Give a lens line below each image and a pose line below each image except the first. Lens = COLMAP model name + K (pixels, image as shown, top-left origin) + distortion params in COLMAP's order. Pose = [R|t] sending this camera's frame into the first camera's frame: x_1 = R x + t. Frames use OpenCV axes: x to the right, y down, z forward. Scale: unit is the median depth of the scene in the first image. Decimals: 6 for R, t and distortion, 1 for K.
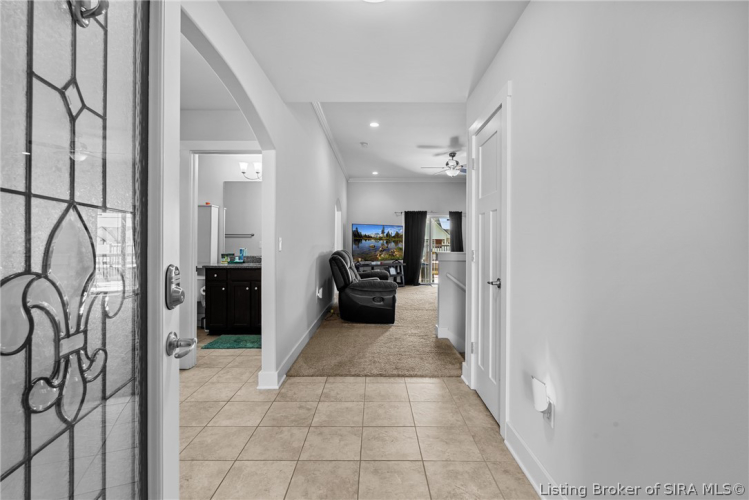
lens RADIAL K [[336.9, 0, 374.5], [0, 336.9, 250.0], [0, 0, 1]] dist [-0.001221, 0.000341]
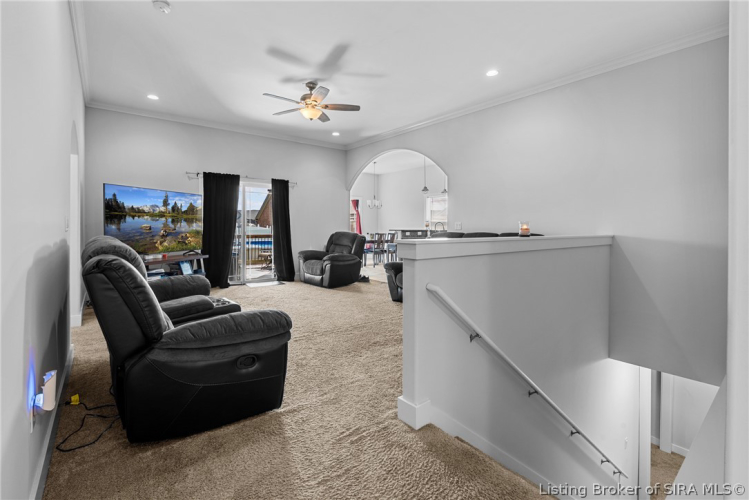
lens RADIAL K [[338.0, 0, 373.4], [0, 338.0, 231.1], [0, 0, 1]] dist [-0.000677, 0.000095]
pose [[0.776604, -0.012514, 0.629864, -0.064725], [0.011568, 0.999917, 0.005603, -0.004306], [-0.629882, 0.002934, 0.776685, 0.311558]]
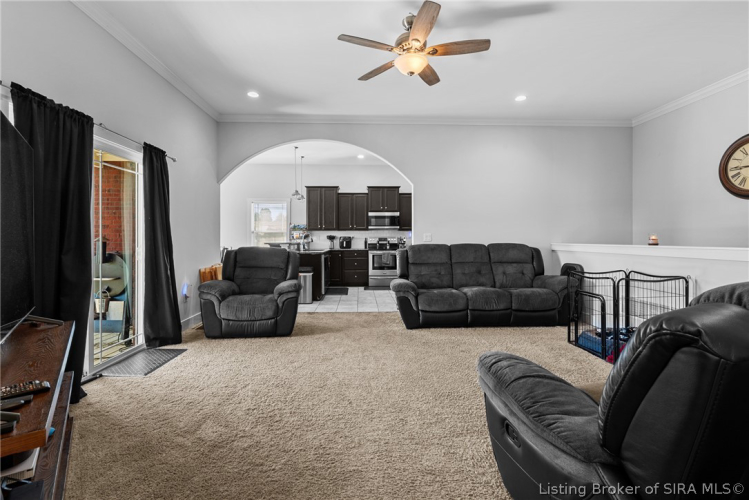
lens RADIAL K [[336.9, 0, 374.5], [0, 336.9, 250.0], [0, 0, 1]] dist [-0.001221, 0.000341]
pose [[-0.051398, -0.041466, 0.997817, -0.143157], [0.020900, 0.998874, 0.042586, -0.013071], [-0.998460, 0.023043, -0.050474, 0.794975]]
